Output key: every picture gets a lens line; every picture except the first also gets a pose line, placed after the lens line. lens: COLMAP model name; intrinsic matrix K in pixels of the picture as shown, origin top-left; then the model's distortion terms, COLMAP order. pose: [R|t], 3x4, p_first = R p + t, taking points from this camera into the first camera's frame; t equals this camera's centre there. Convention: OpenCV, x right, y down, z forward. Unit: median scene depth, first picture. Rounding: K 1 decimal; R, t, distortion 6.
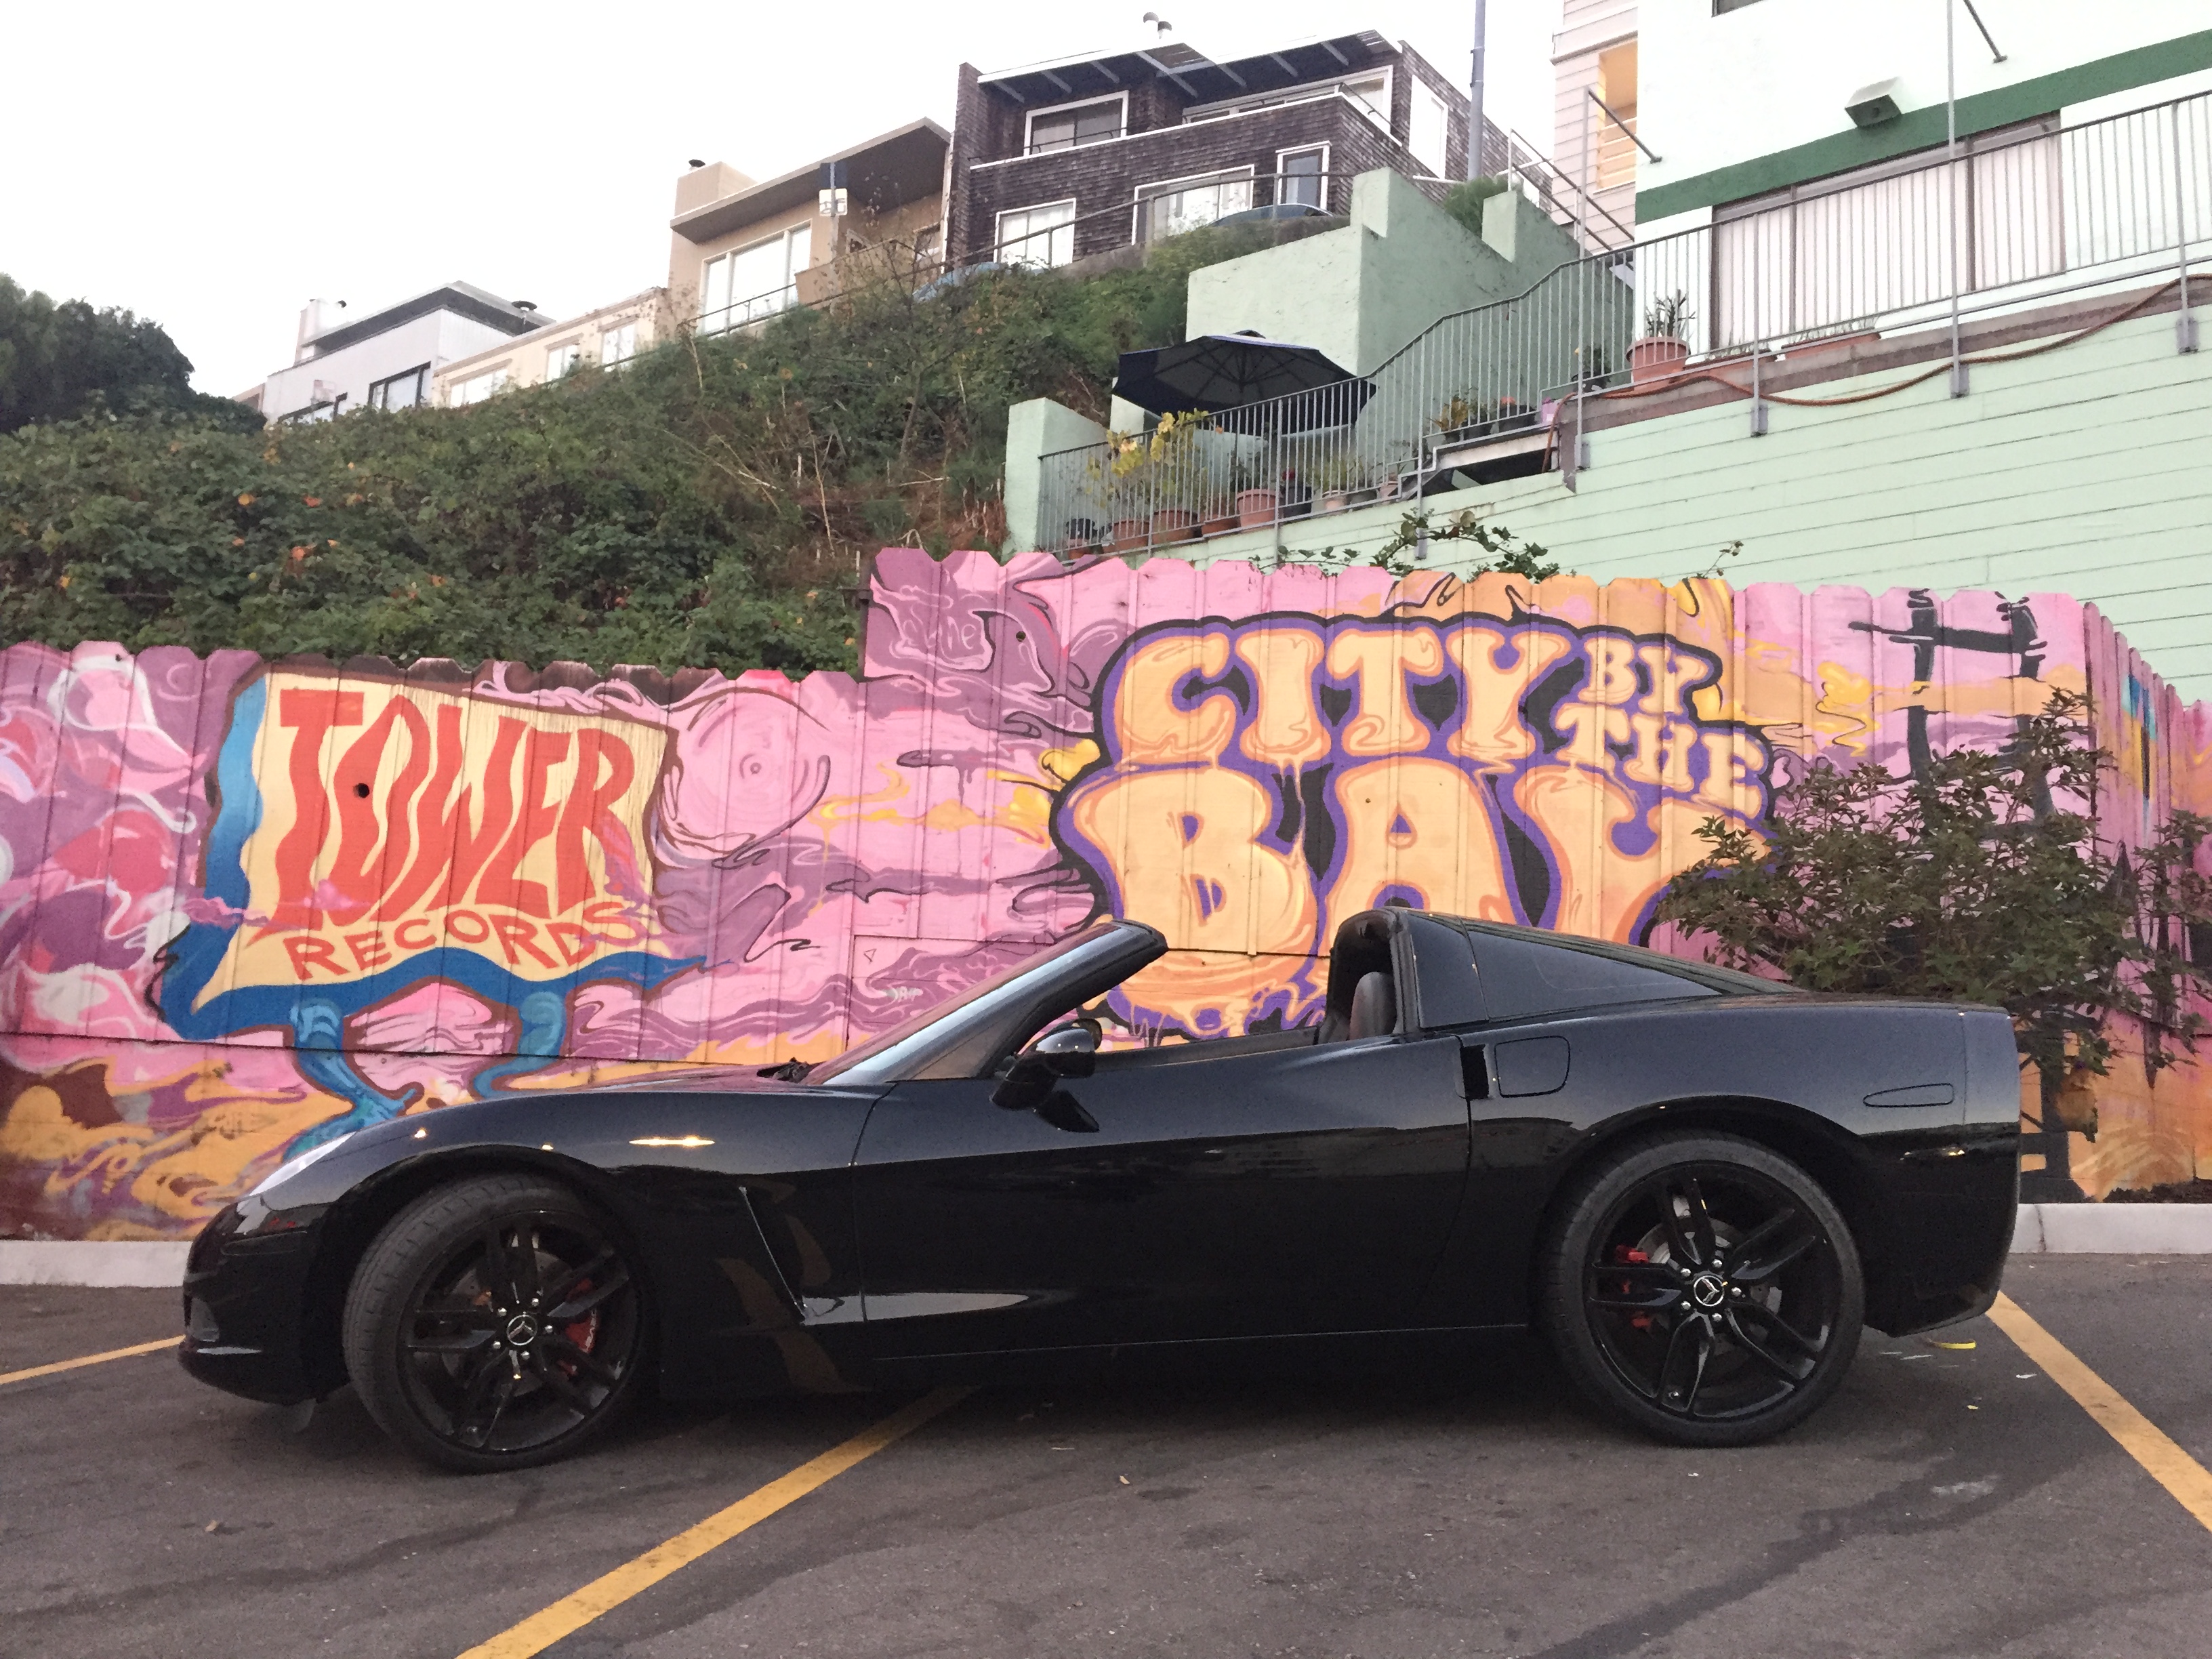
lens RADIAL K [[1893.3, 0, 1097.2], [0, 1893.3, 832.4], [0, 0, 1]] dist [0.086734, -0.084066]
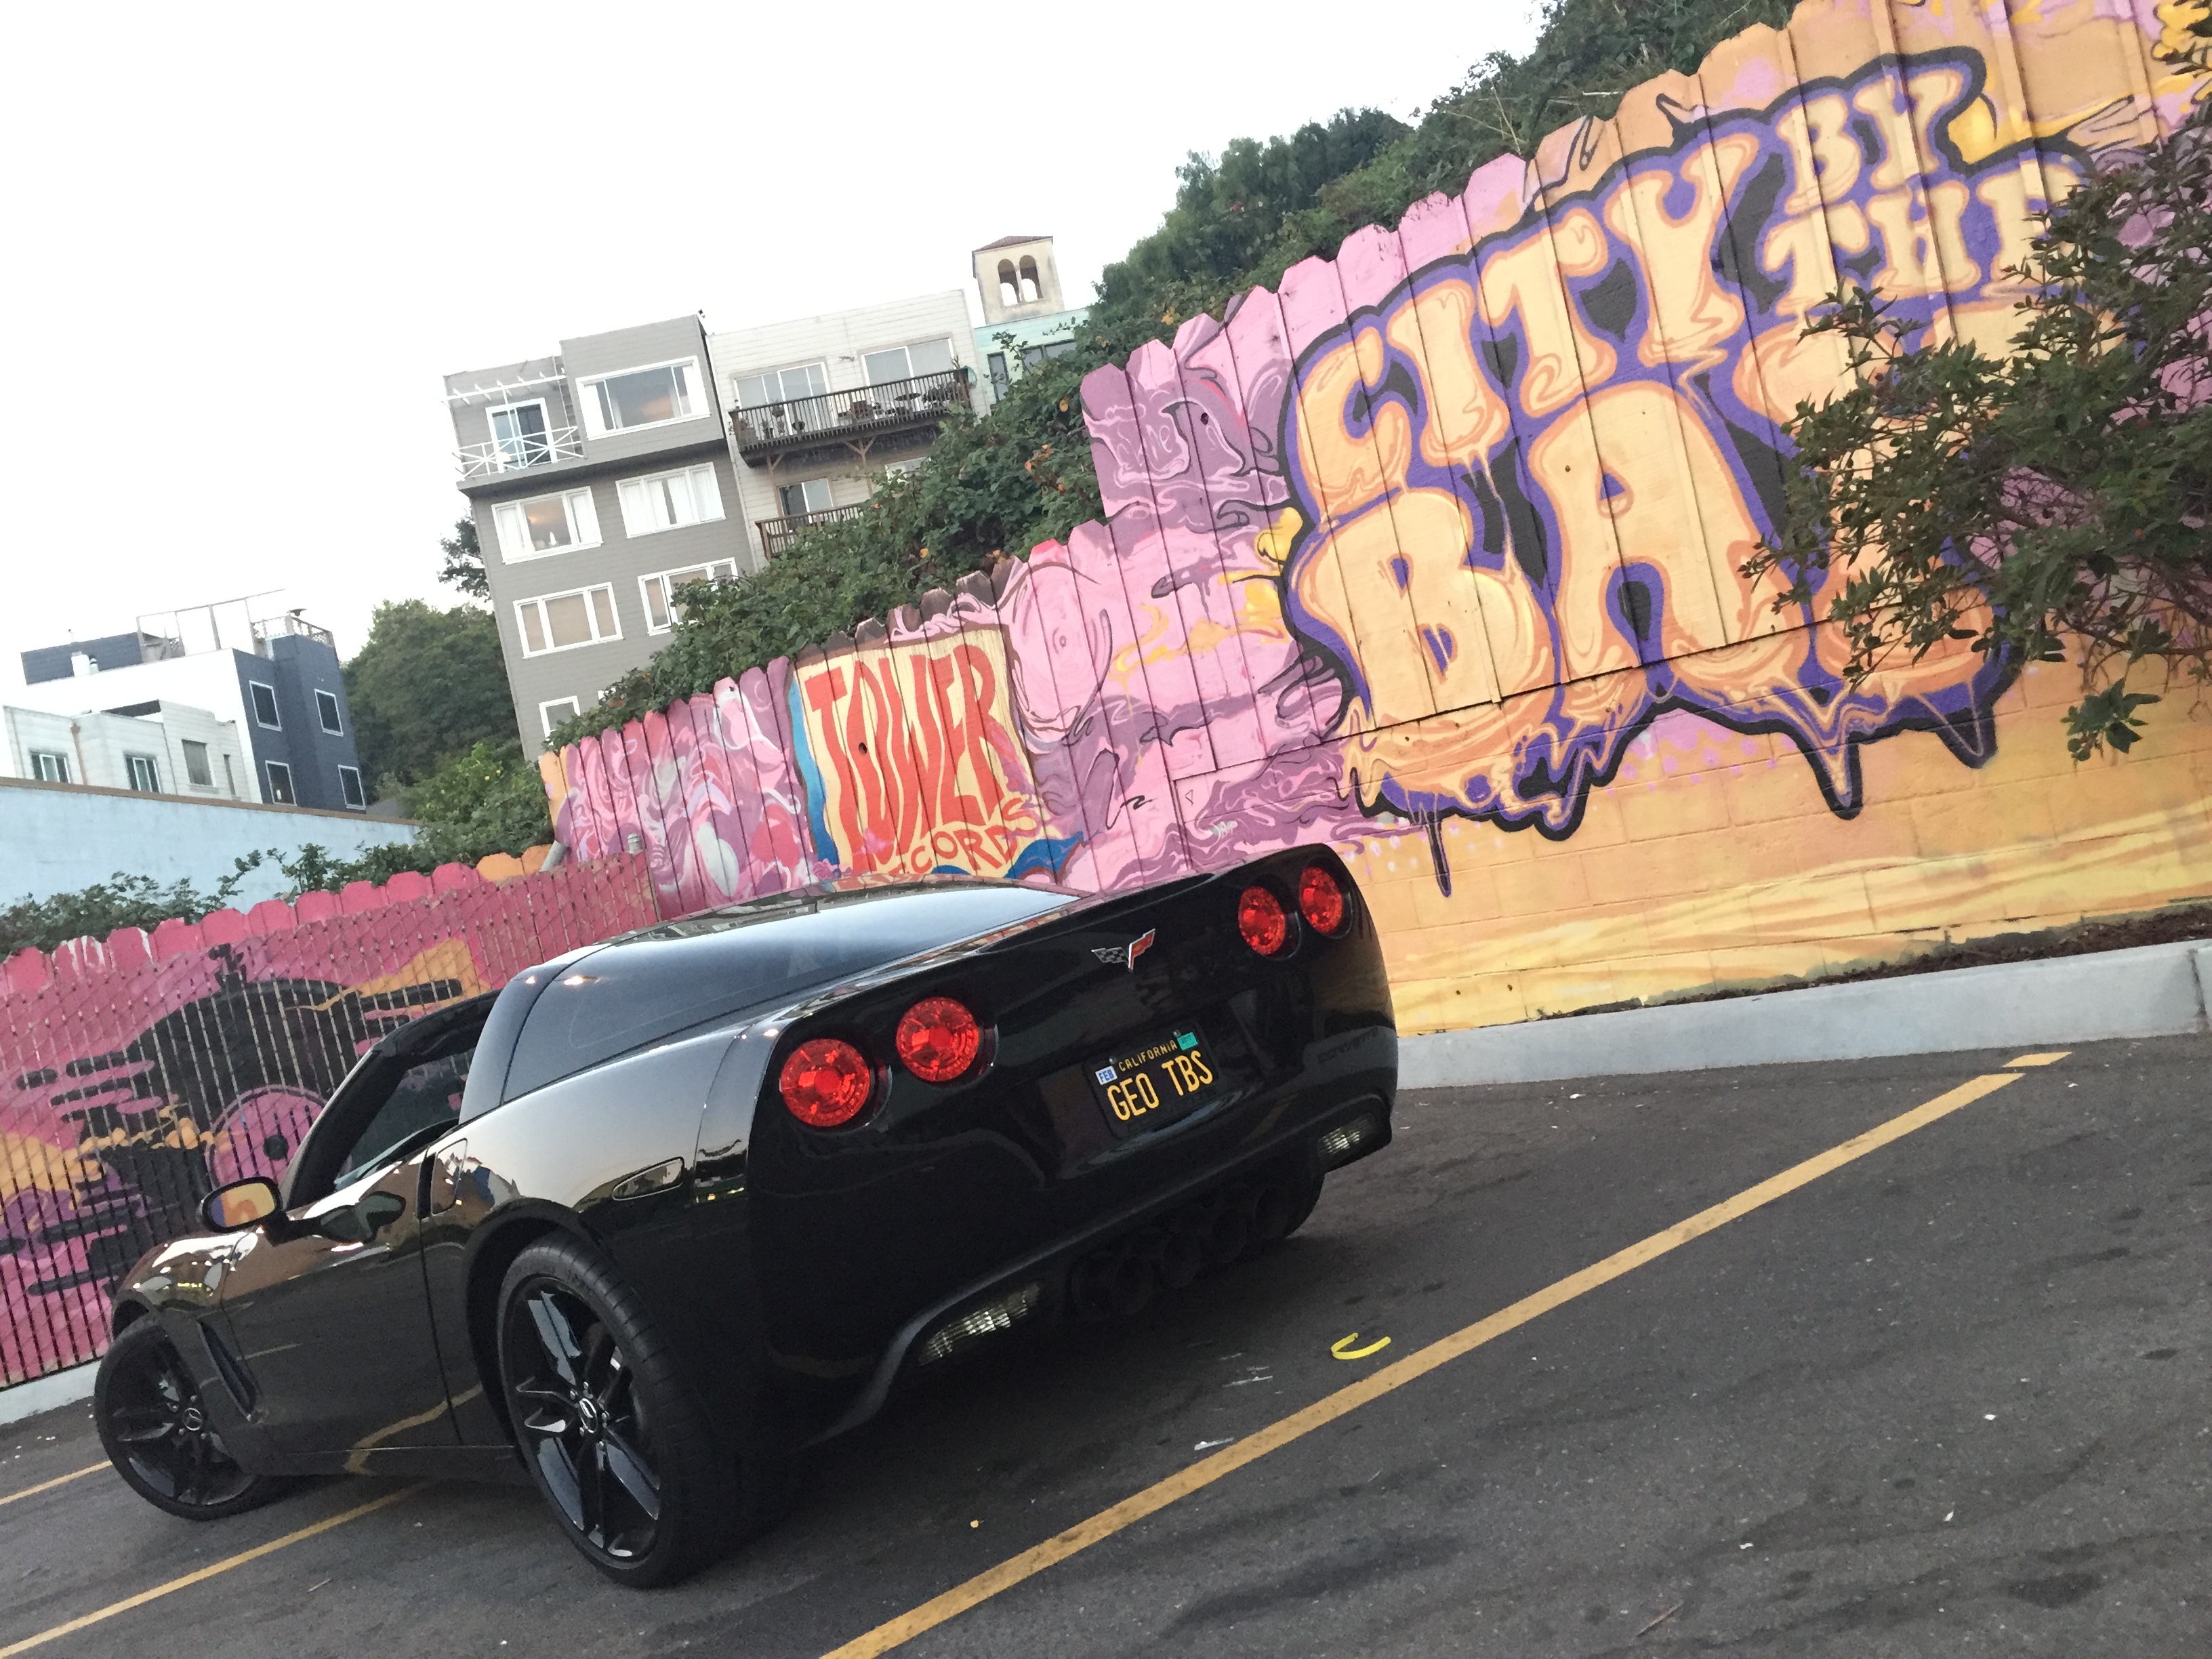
lens RADIAL K [[1882.7, 0, 1091.6], [0, 1882.7, 830.8], [0, 0, 1]] dist [0.092866, -0.102247]
pose [[0.644997, -0.197684, -0.738173, 0.547450], [0.347343, 0.936252, 0.052770, 0.012692], [0.680684, -0.290436, 0.672544, 0.312896]]
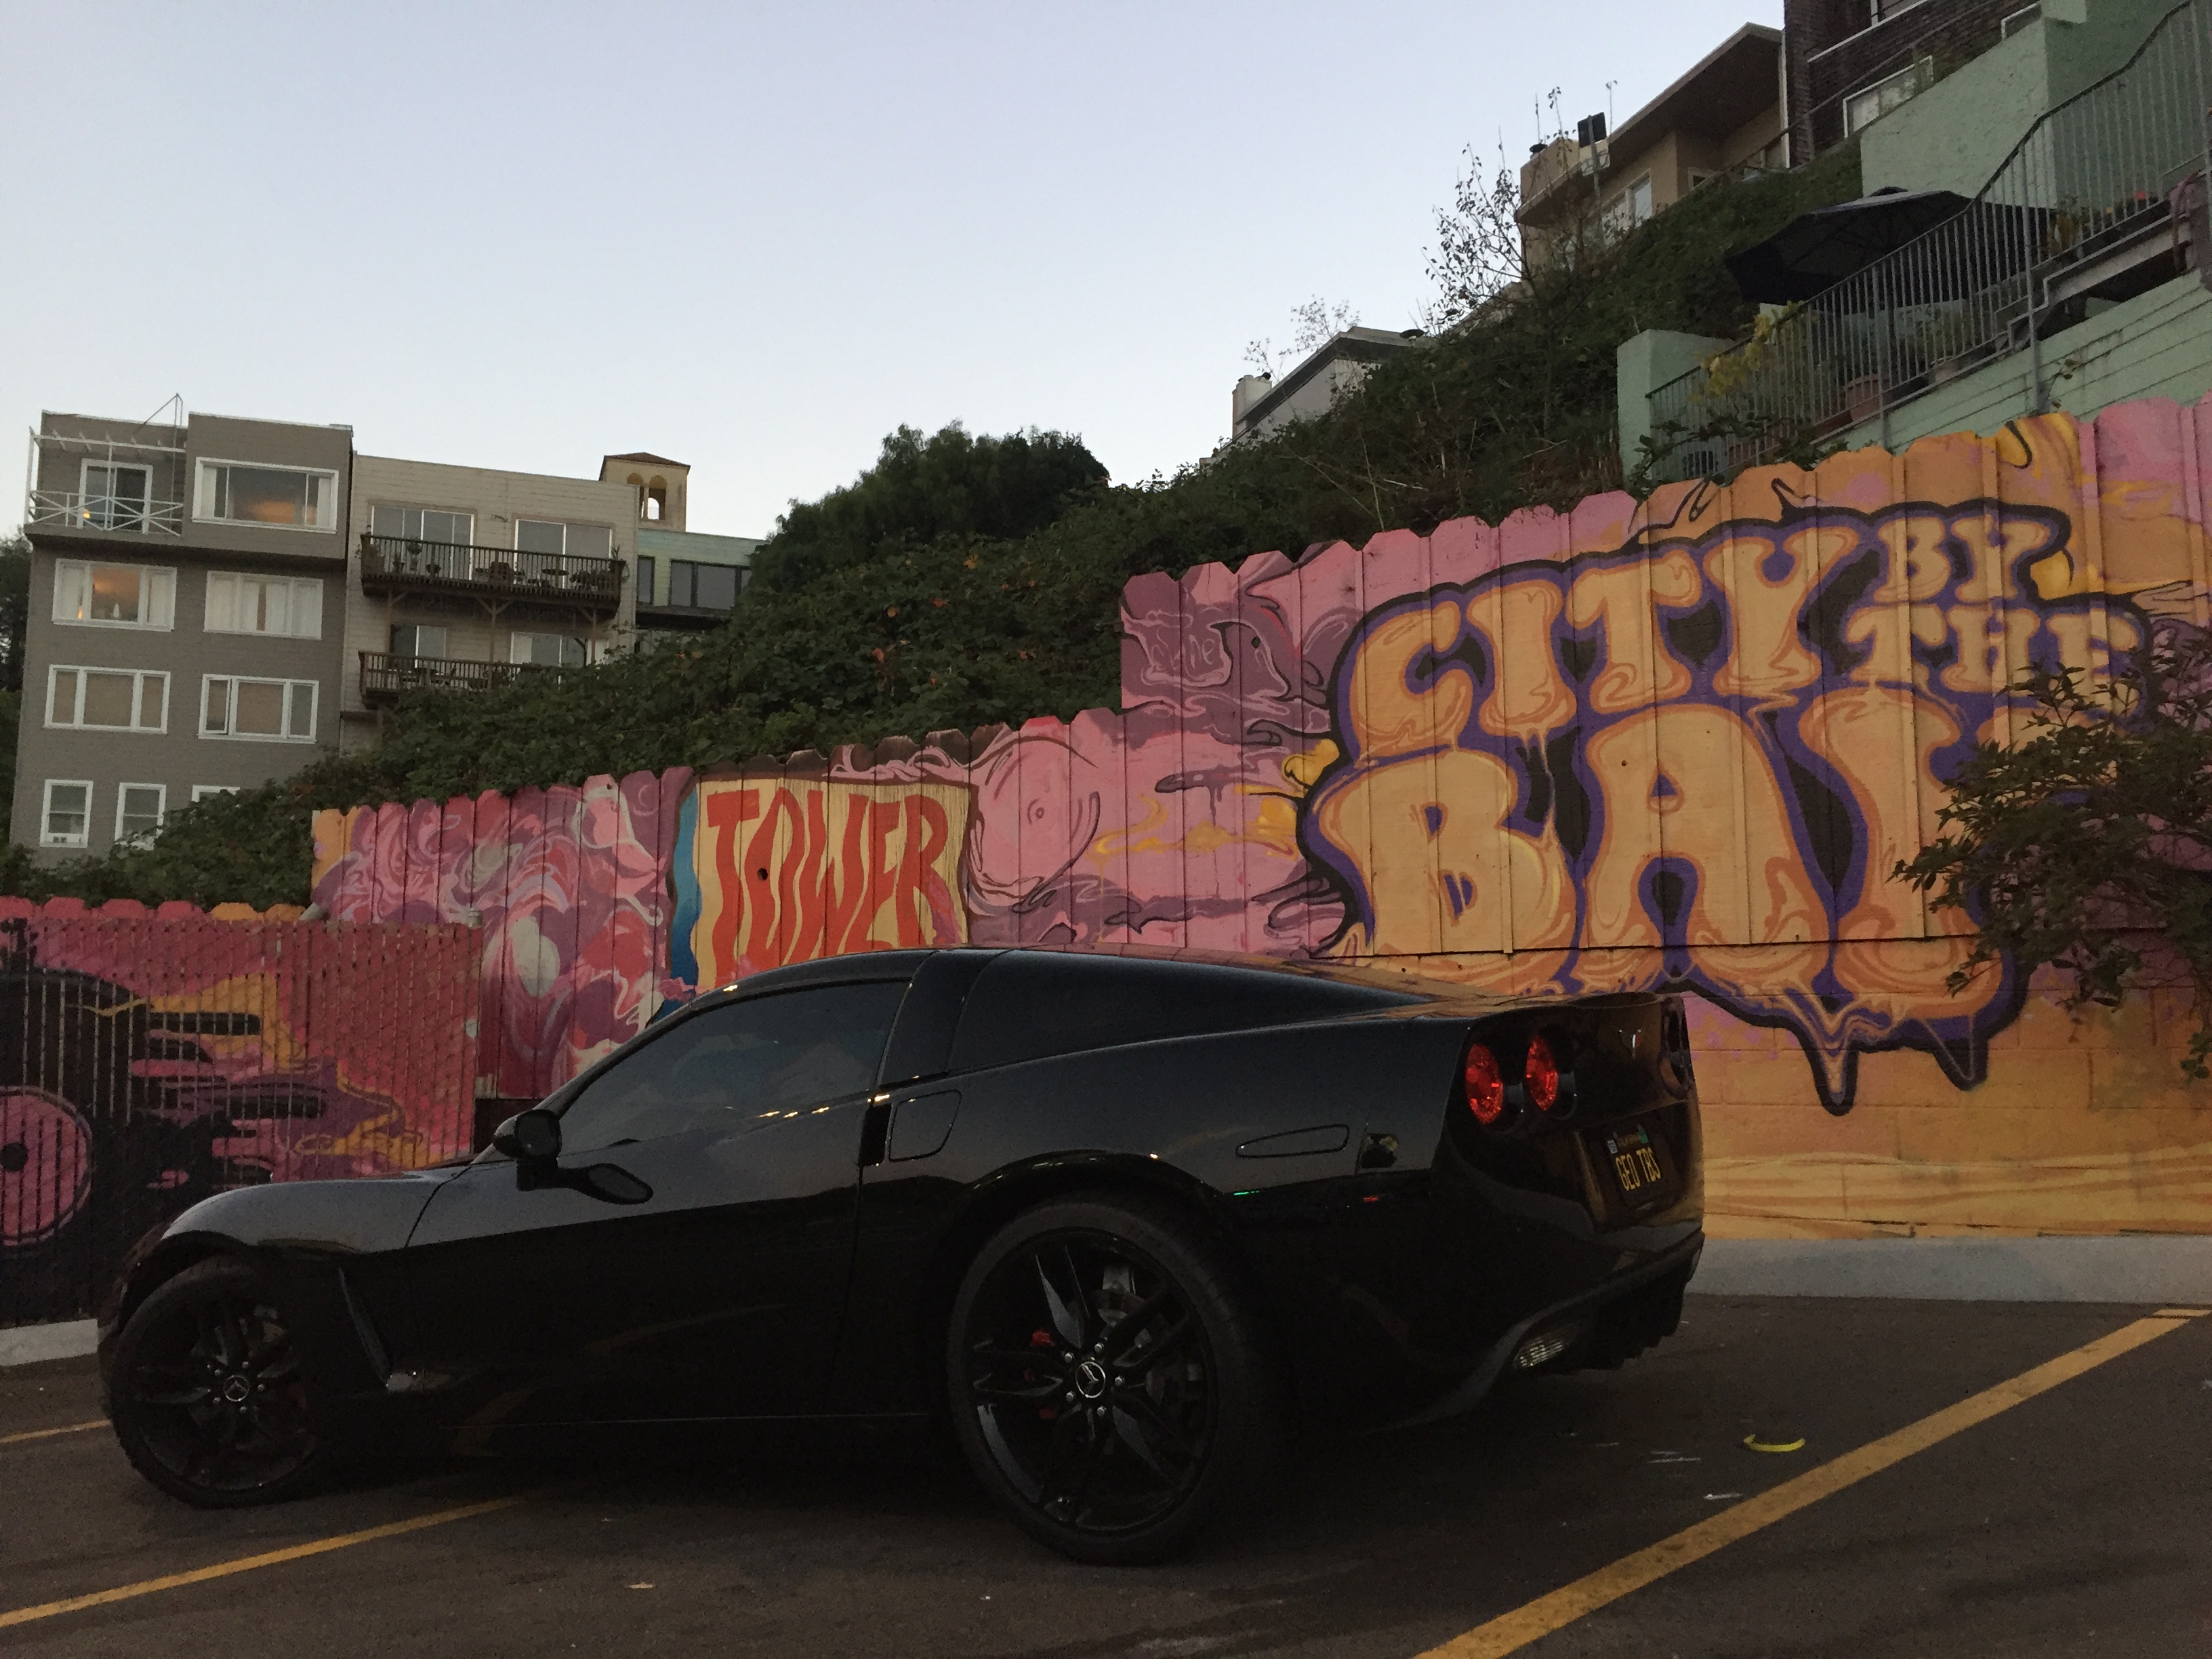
lens RADIAL K [[1882.7, 0, 1091.6], [0, 1882.7, 830.8], [0, 0, 1]] dist [0.092866, -0.102247]
pose [[0.847795, -0.119221, -0.516749, 0.375208], [0.121483, 0.992152, -0.029594, 0.009723], [0.516222, -0.037686, 0.855625, 0.135774]]
